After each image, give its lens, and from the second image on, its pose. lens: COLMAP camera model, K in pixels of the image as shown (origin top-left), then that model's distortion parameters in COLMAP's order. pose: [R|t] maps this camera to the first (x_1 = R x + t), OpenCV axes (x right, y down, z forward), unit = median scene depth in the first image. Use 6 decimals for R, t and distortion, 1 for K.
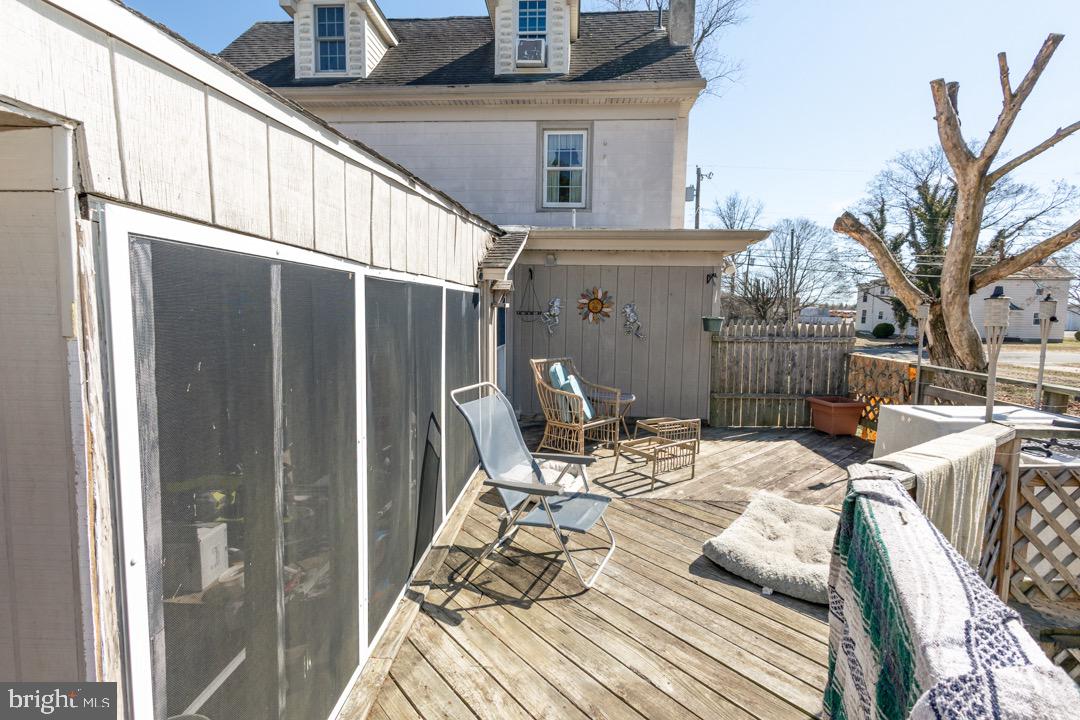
lens RADIAL K [[499.1, 0, 543.2], [0, 499.1, 356.8], [0, 0, 1]] dist [0.008325, -0.001368]
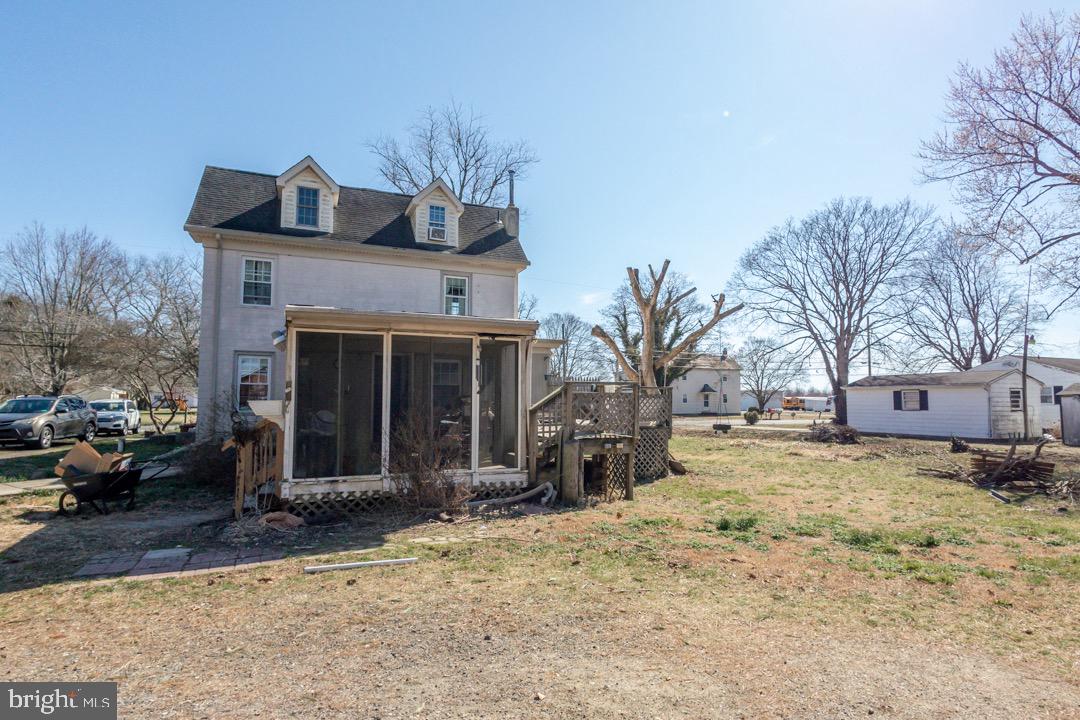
lens RADIAL K [[499.1, 0, 544.4], [0, 499.1, 363.6], [0, 0, 1]] dist [0.008325, -0.001368]
pose [[0.913912, 0.018744, 0.405480, -0.379763], [0.044540, 0.988271, -0.146072, 0.130800], [-0.403462, 0.151557, 0.902358, -0.685799]]
